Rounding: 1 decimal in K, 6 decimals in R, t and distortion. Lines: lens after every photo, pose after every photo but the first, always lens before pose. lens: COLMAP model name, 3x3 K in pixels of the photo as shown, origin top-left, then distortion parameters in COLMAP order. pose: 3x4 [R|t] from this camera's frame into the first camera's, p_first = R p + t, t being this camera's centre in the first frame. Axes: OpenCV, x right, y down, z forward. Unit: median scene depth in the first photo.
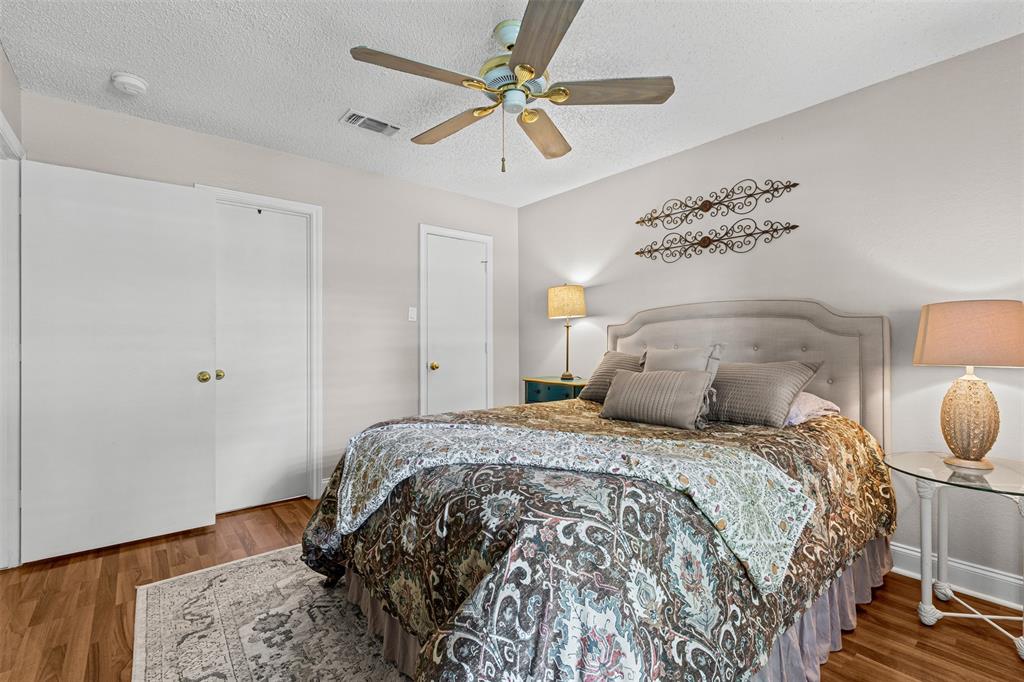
lens RADIAL K [[463.3, 0, 518.4], [0, 463.3, 335.9], [0, 0, 1]] dist [0.003172, -0.000224]
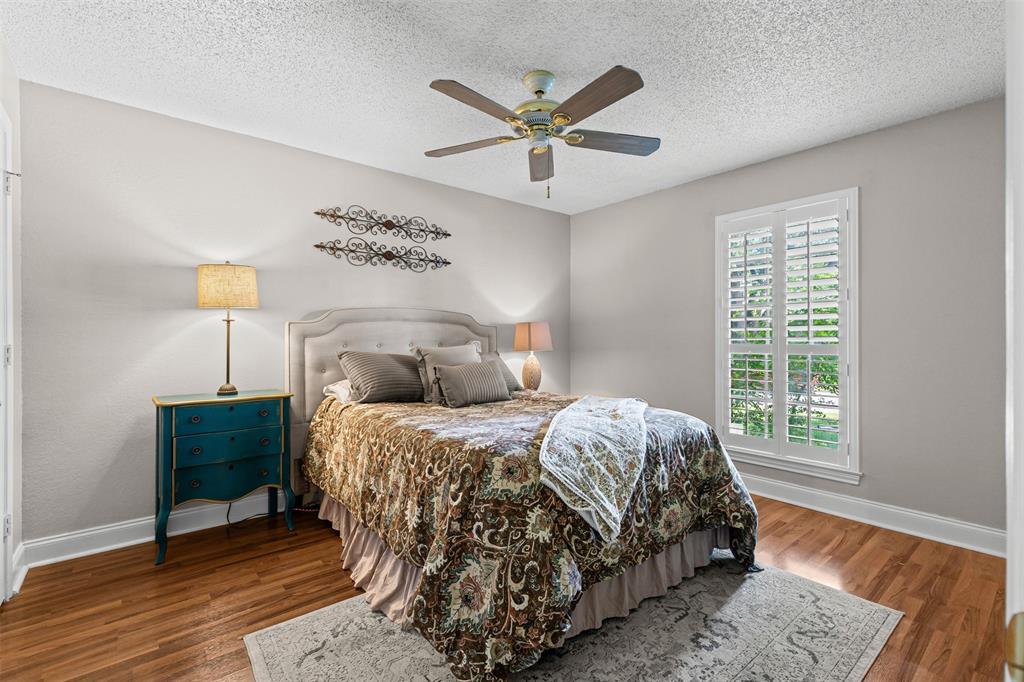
lens RADIAL K [[463.3, 0, 518.4], [0, 463.3, 335.9], [0, 0, 1]] dist [0.003172, -0.000224]
pose [[-0.016545, 0.006468, 0.999842, -0.760054], [-0.007853, 0.999947, -0.006598, 0.005014], [-0.999832, -0.007961, -0.016493, 0.684202]]
